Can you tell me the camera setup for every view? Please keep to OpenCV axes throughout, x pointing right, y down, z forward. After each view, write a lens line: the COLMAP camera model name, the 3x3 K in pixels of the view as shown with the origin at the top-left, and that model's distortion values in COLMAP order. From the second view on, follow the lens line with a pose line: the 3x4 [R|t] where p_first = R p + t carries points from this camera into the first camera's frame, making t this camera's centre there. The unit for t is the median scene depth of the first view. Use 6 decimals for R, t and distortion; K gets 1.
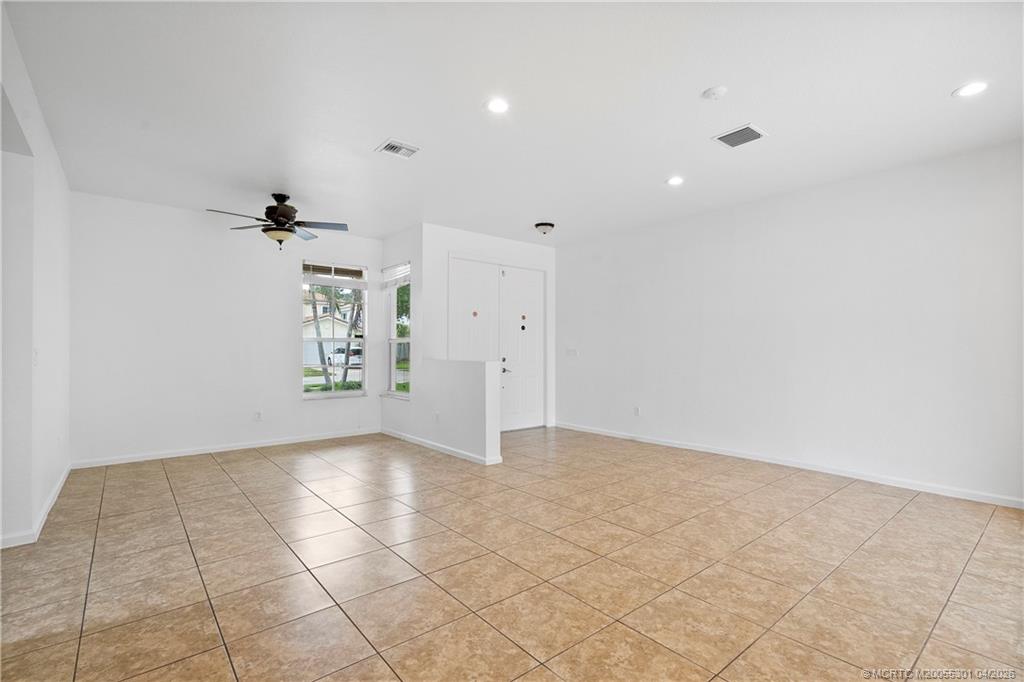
lens RADIAL K [[466.0, 0, 517.0], [0, 466.0, 334.9], [0, 0, 1]] dist [-0.002010, 0.000336]
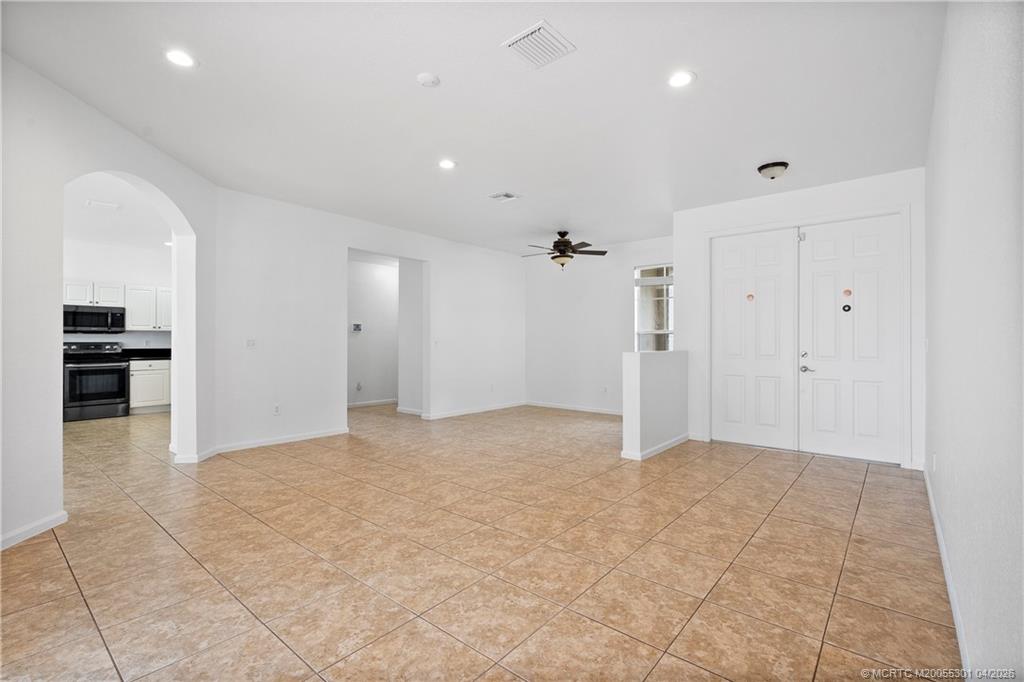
lens RADIAL K [[466.0, 0, 517.7], [0, 466.0, 339.9], [0, 0, 1]] dist [-0.002010, 0.000336]
pose [[0.179007, -0.007374, -0.983820, 1.252237], [0.030899, 0.999521, -0.001870, 0.037173], [0.983362, -0.030064, 0.179149, 0.887763]]
